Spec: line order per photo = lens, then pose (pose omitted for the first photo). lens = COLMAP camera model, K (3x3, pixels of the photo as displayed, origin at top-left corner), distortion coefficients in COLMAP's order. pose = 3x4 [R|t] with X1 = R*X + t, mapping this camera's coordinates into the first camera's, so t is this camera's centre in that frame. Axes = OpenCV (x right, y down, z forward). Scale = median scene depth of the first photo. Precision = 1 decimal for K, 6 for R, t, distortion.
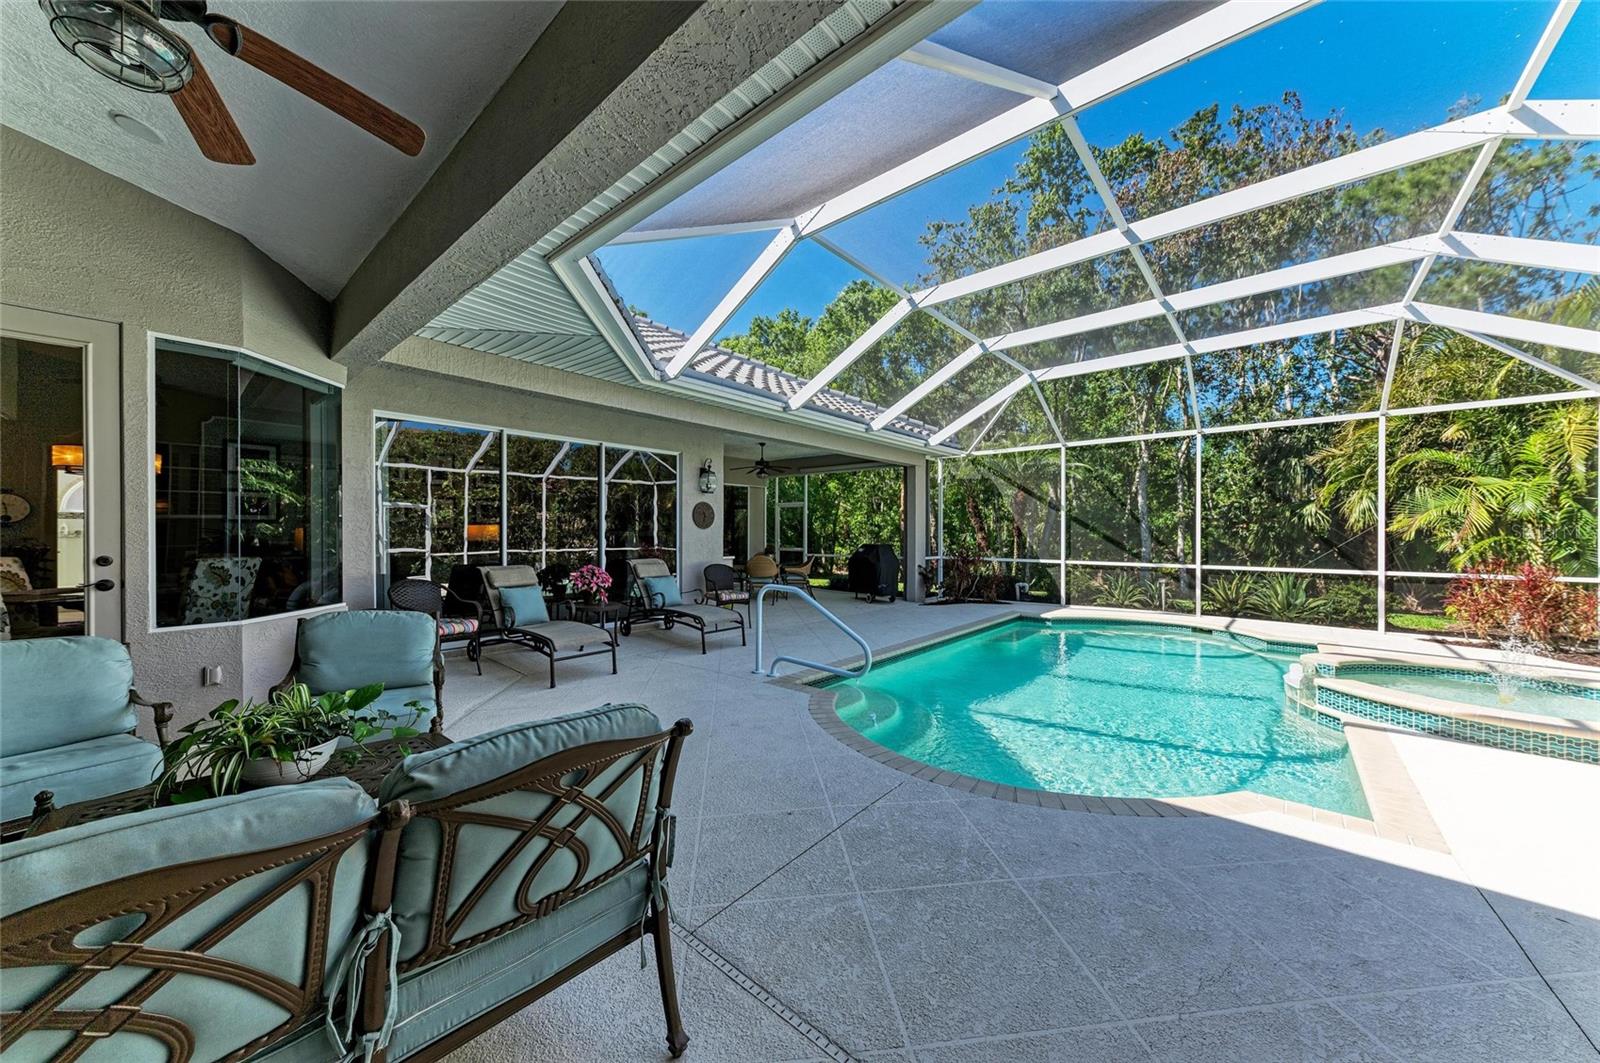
lens RADIAL K [[557.7, 0, 804.1], [0, 557.7, 535.2], [0, 0, 1]] dist [0.022452, -0.008033]
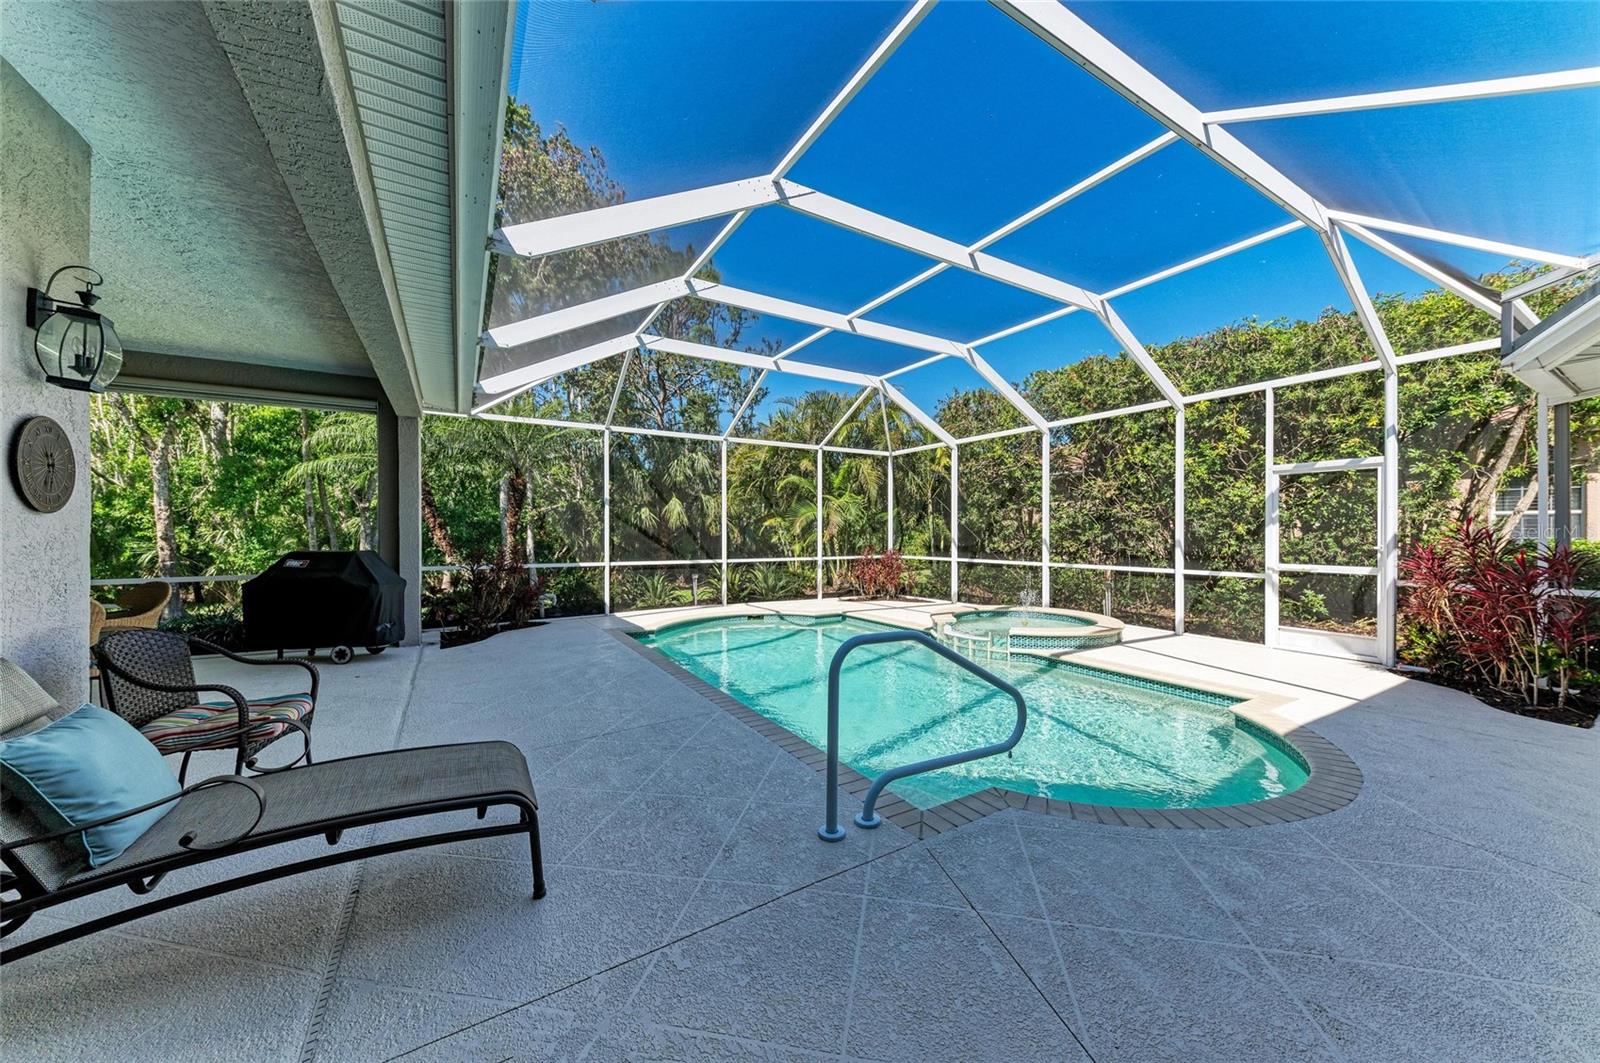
lens RADIAL K [[557.7, 0, 804.1], [0, 557.7, 535.2], [0, 0, 1]] dist [0.022452, -0.008033]
pose [[0.309147, -0.006438, 0.950992, -0.325036], [0.005026, 0.999974, 0.005135, 0.000487], [-0.951001, 0.003192, 0.309172, 0.551550]]
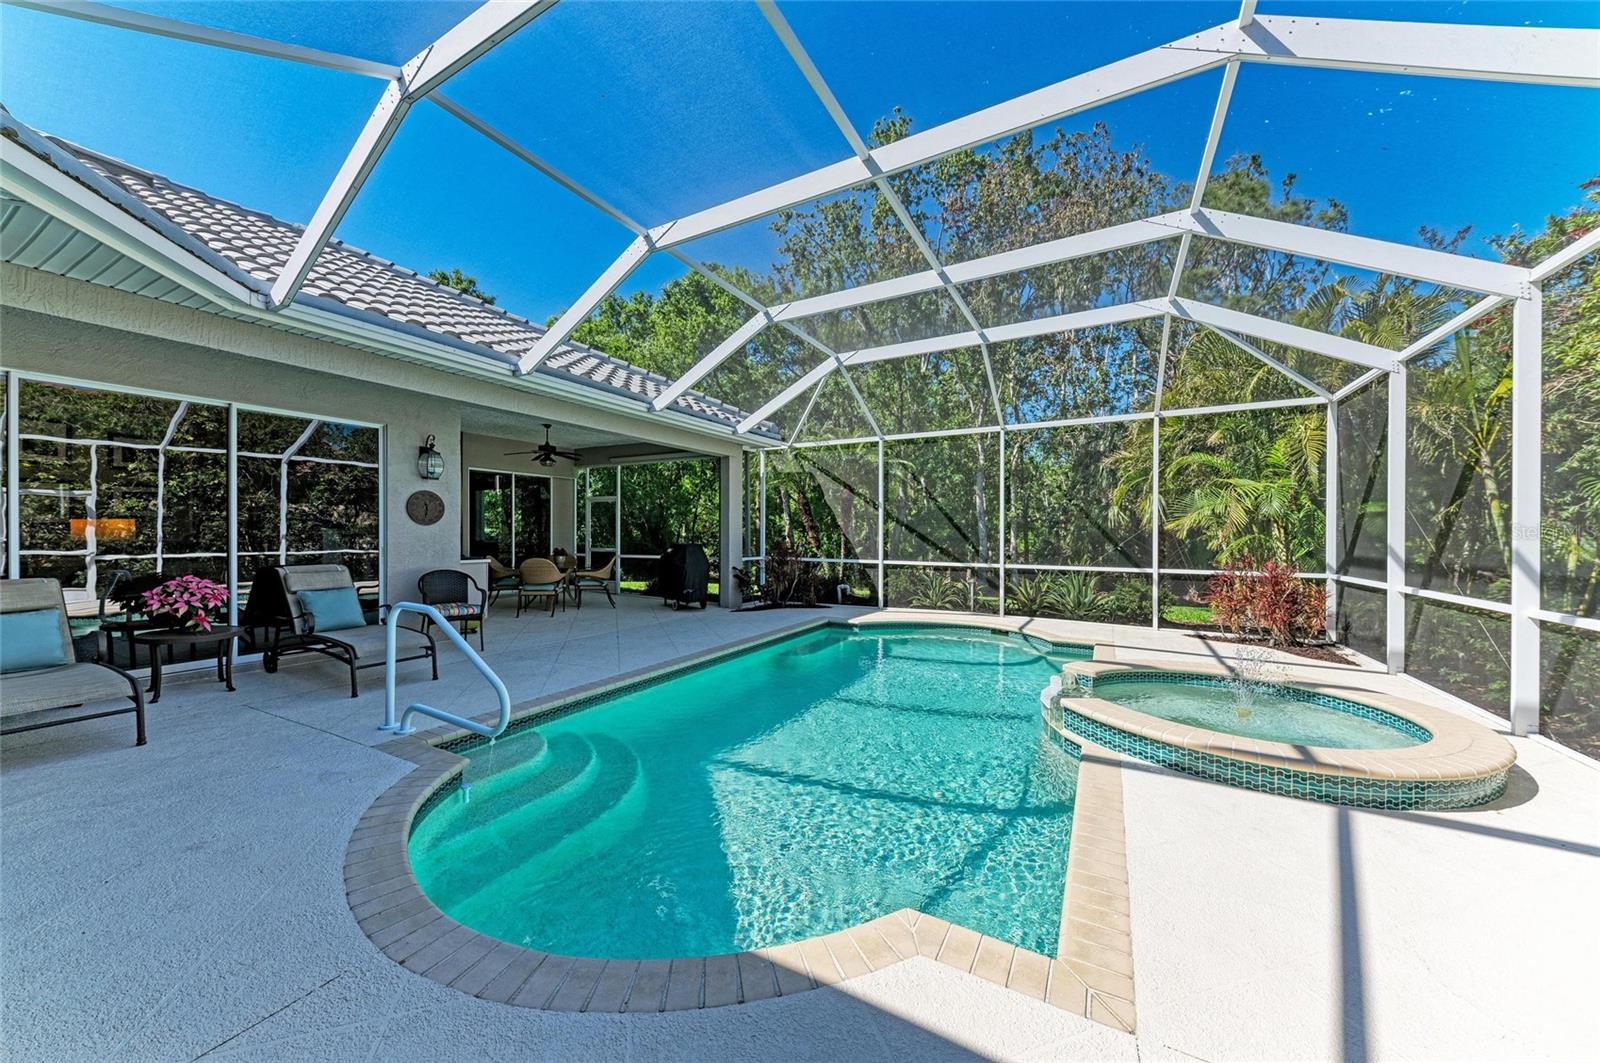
lens RADIAL K [[557.7, 0, 804.1], [0, 557.7, 535.2], [0, 0, 1]] dist [0.022452, -0.008033]
pose [[0.979367, -0.000268, 0.202092, 0.178669], [0.000156, 1.000000, 0.000567, 0.002262], [-0.202092, -0.000524, 0.979366, 0.124692]]
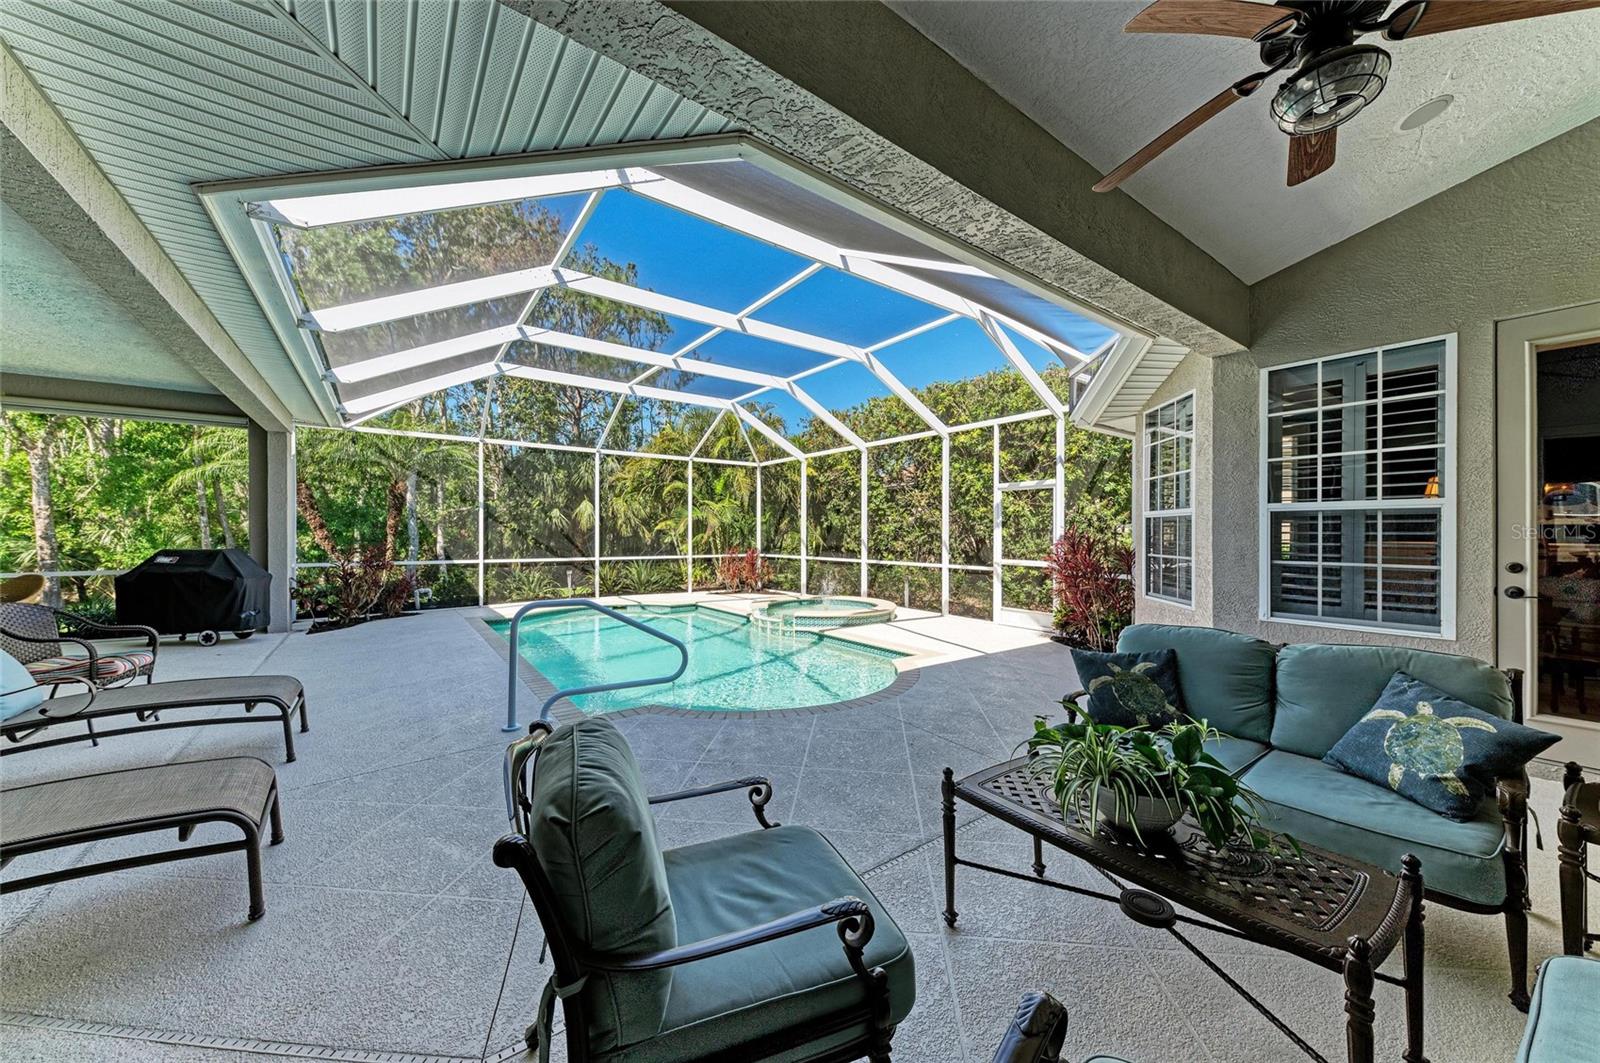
lens RADIAL K [[550.2, 0, 803.4], [0, 550.2, 535.1], [0, 0, 1]] dist [0.014504, -0.004516]
pose [[0.222677, -0.004828, 0.974880, -0.426256], [0.001872, 0.999988, 0.004525, -0.001377], [-0.974891, 0.000817, 0.222683, 0.303058]]
